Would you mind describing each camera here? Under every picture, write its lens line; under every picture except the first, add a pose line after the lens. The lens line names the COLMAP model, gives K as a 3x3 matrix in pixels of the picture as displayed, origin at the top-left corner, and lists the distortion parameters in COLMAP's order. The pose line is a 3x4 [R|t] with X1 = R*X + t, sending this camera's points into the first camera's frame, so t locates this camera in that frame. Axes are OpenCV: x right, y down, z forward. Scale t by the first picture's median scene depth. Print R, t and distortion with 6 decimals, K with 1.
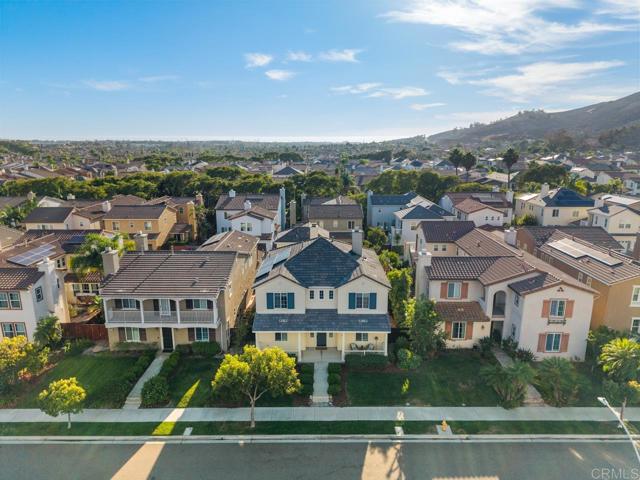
lens RADIAL K [[423.4, 0, 320.0], [0, 423.4, 240.0], [0, 0, 1]] dist [0.059352, -0.056690]
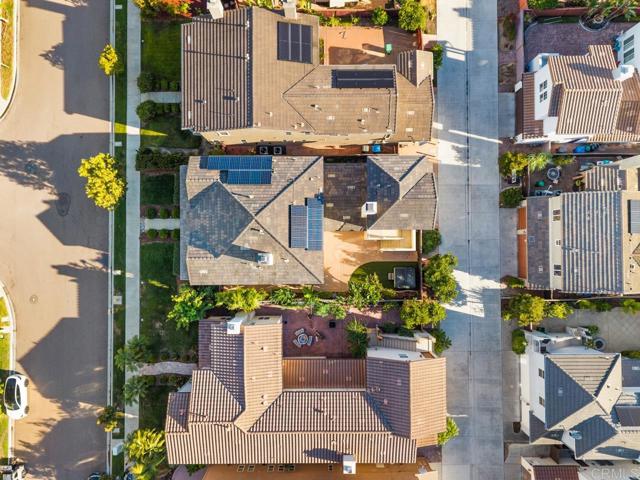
lens RADIAL K [[423.4, 0, 320.0], [0, 423.4, 240.0], [0, 0, 1]] dist [0.059352, -0.056690]
pose [[0.013669, 0.999821, -0.013043, 0.086620], [-0.215396, 0.015682, 0.976401, -1.237436], [0.976431, -0.010537, 0.215572, 1.314862]]
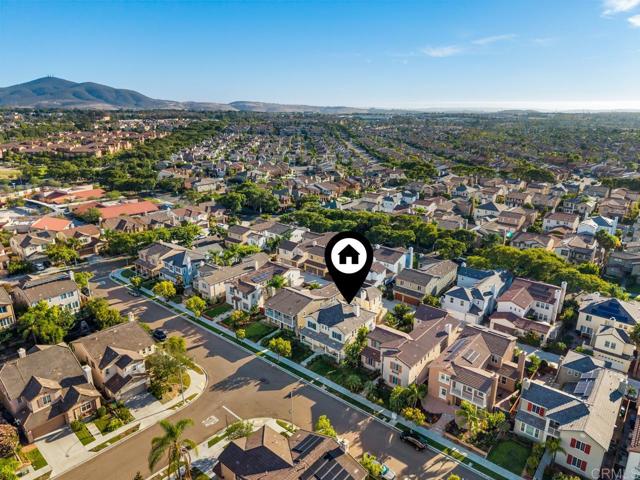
lens RADIAL K [[423.4, 0, 320.0], [0, 423.4, 240.0], [0, 0, 1]] dist [0.059352, -0.056690]
pose [[0.764667, 0.191346, -0.615363, 1.752420], [-0.145232, 0.981504, 0.124728, -0.849636], [0.627847, -0.006005, 0.778313, -1.196529]]
